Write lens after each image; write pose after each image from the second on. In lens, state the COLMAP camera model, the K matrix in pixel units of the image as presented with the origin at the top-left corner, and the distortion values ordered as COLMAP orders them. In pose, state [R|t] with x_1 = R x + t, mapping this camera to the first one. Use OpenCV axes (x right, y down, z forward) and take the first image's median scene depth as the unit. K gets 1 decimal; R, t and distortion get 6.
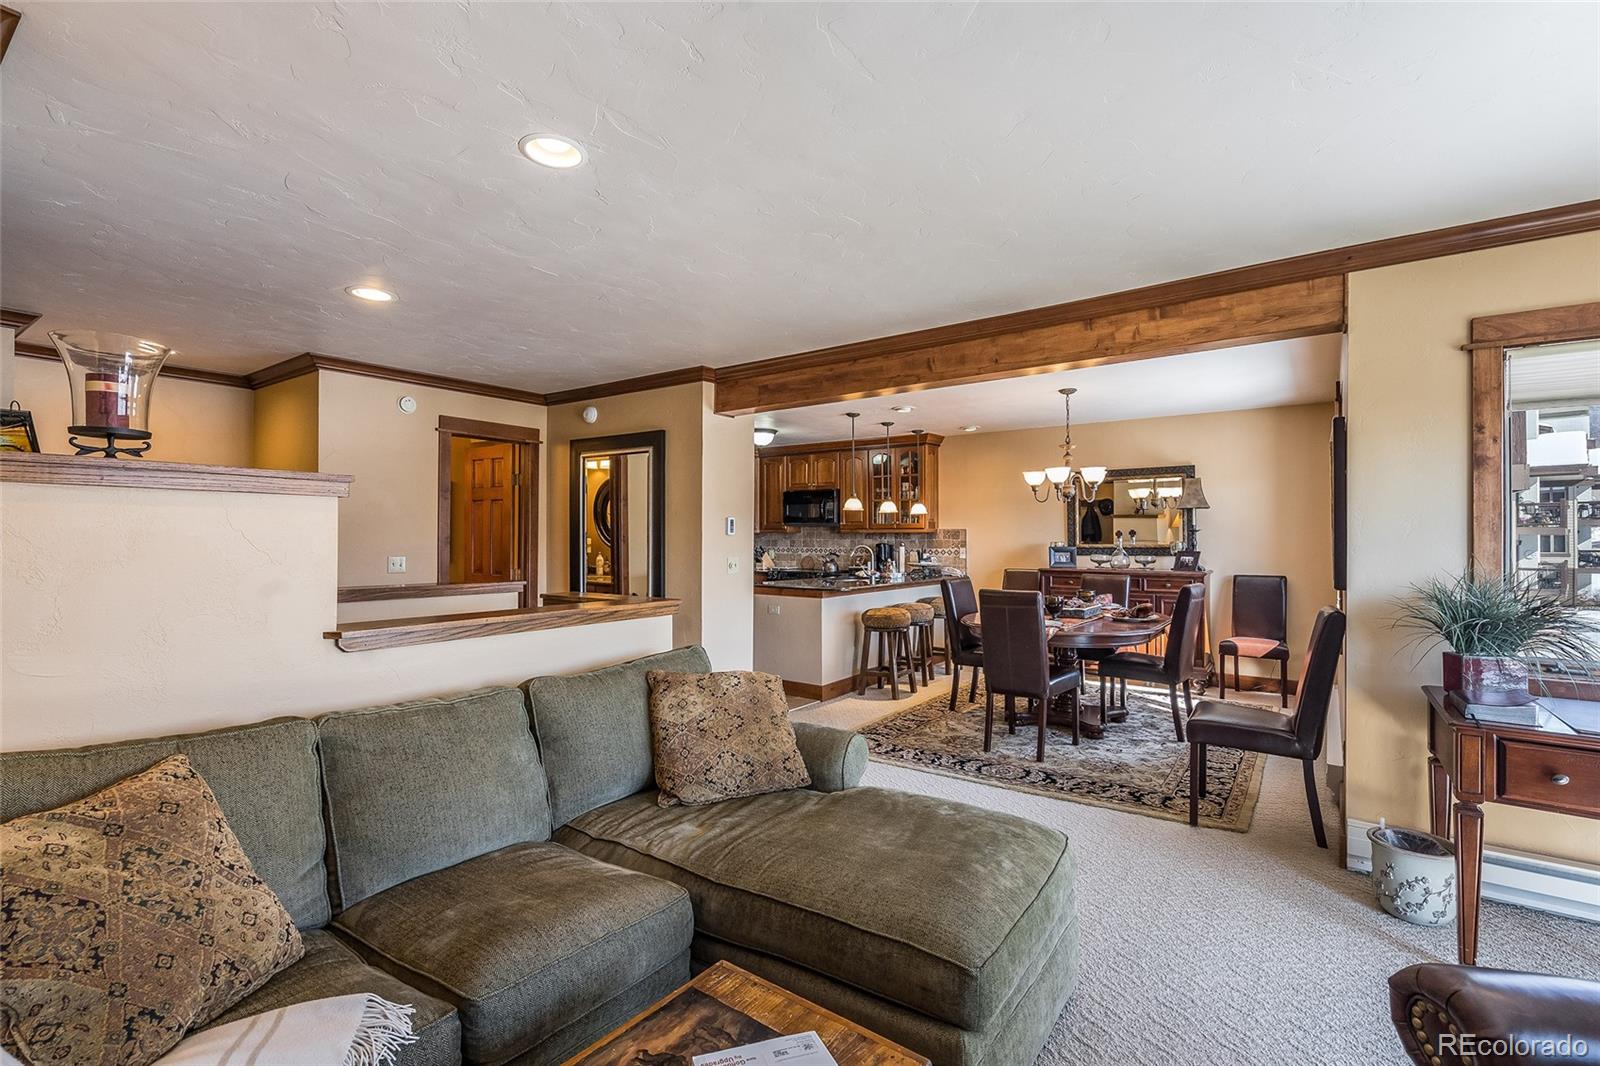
lens RADIAL K [[729.6, 0, 805.5], [0, 729.6, 532.9], [0, 0, 1]] dist [-0.000838, -0.000252]
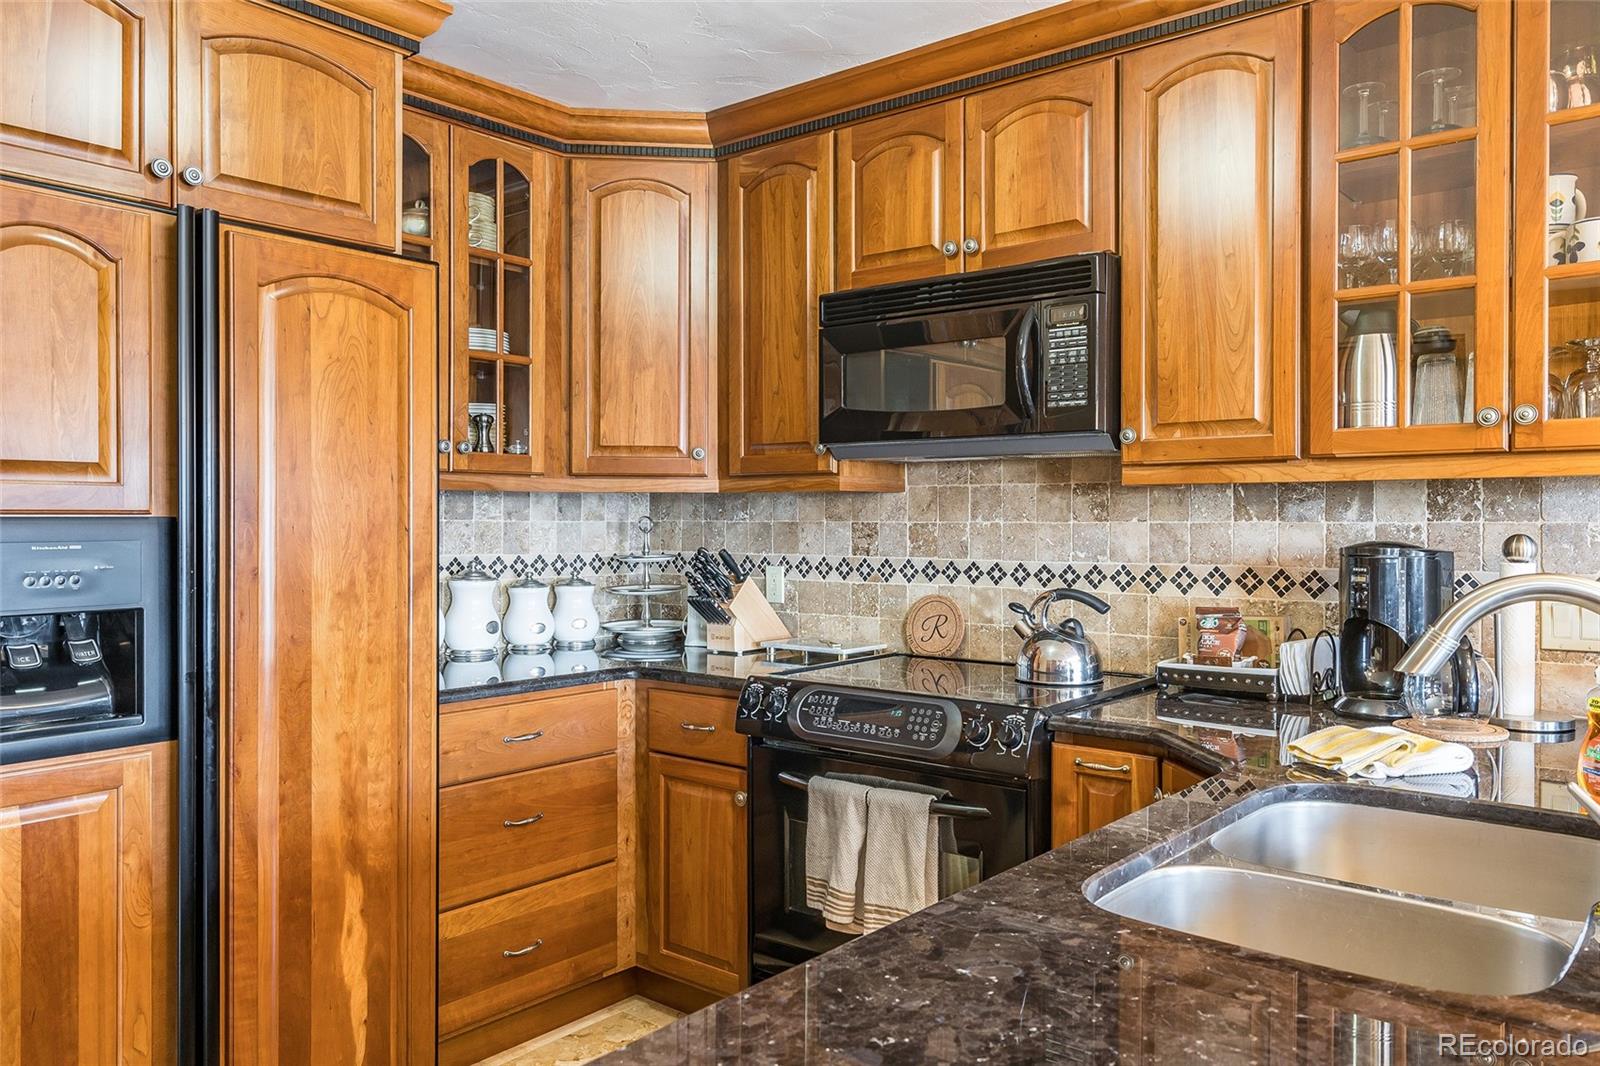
lens RADIAL K [[1161.7, 0, 800.0], [0, 1161.7, 533.0], [0, 0, 1]] dist [0.002433, 0.001928]
pose [[0.997949, -0.000488, -0.064012, -0.017636], [0.001554, 0.999861, 0.016605, 0.007754], [0.063995, -0.016670, 0.997811, 0.774061]]
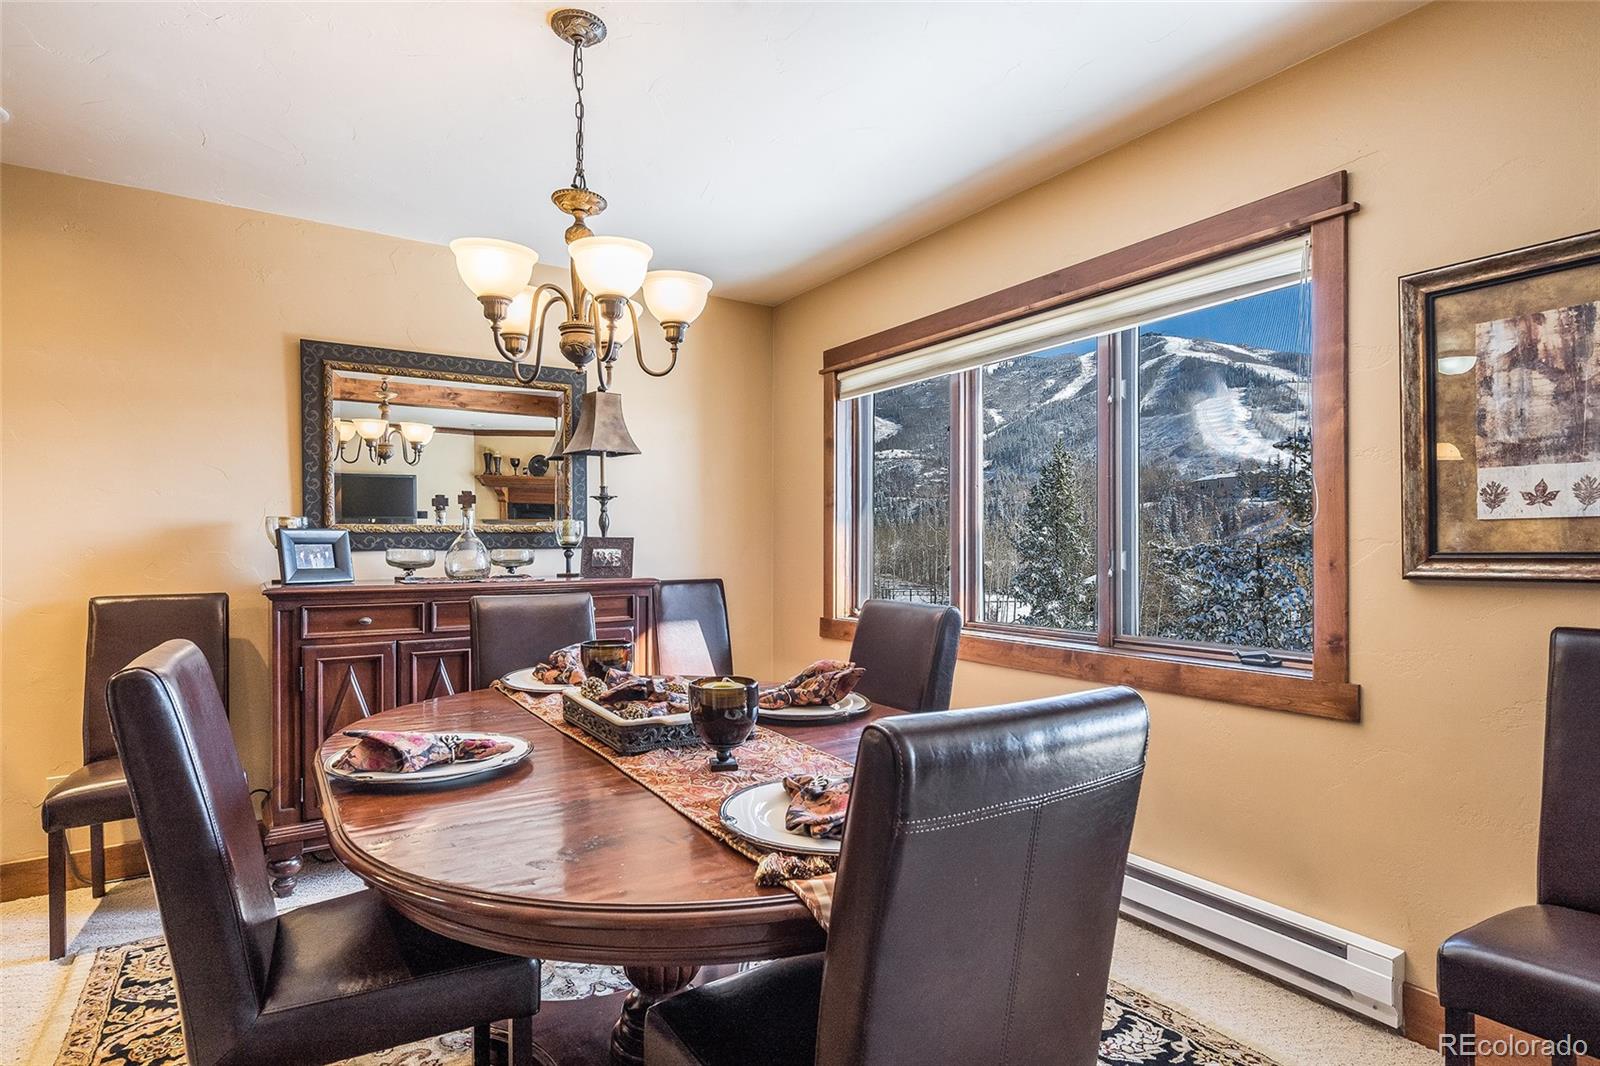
lens RADIAL K [[835.0, 0, 799.0], [0, 835.0, 536.7], [0, 0, 1]] dist [0.000967, 0.000674]
pose [[0.346413, 0.004907, 0.938069, 0.029362], [-0.006040, 0.999977, -0.003000, 0.021116], [-0.938063, -0.004627, 0.346435, 0.568396]]
